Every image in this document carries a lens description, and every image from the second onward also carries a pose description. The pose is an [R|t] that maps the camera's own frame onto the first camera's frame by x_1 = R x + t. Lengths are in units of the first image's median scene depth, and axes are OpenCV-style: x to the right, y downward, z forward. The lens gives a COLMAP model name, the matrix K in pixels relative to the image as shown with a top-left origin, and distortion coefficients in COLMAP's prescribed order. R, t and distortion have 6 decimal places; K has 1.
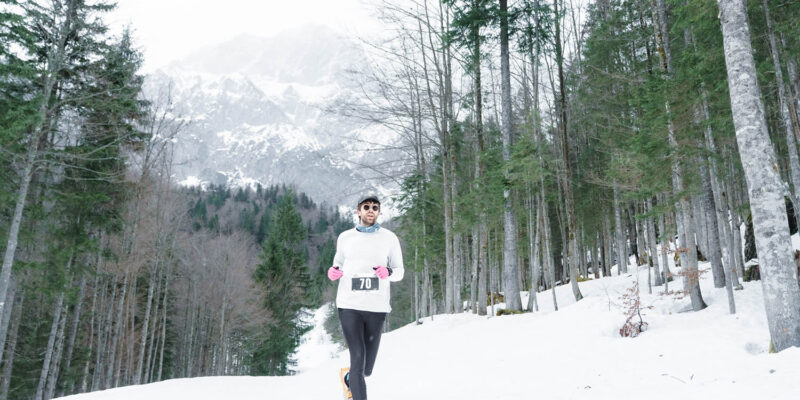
lens RADIAL K [[654.8, 0, 395.5], [0, 654.8, 208.5], [0, 0, 1]] dist [-0.001692, 0.006836]
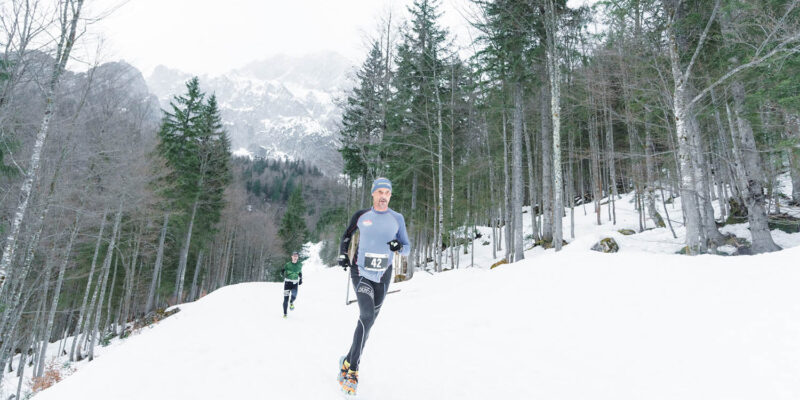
lens RADIAL K [[441.7, 0, 398.9], [0, 441.7, 199.0], [0, 0, 1]] dist [-0.003798, -0.000191]
pose [[0.997512, 0.054558, 0.044651, 0.172176], [-0.057133, 0.996647, 0.058576, -0.195191], [-0.041305, -0.060981, 0.997284, -0.699563]]
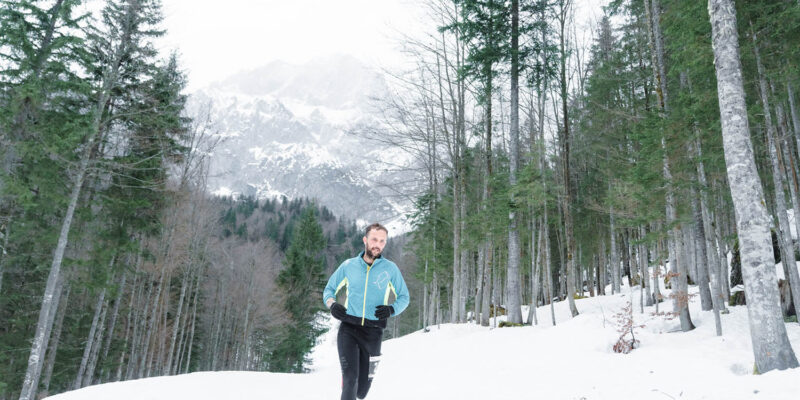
lens RADIAL K [[598.6, 0, 395.3], [0, 598.6, 207.9], [0, 0, 1]] dist [-0.000876, 0.000575]
pose [[0.998928, 0.040727, -0.021996, -0.001853], [-0.041291, 0.998813, -0.025821, -0.000794], [0.020918, 0.026702, 0.999425, -0.001154]]
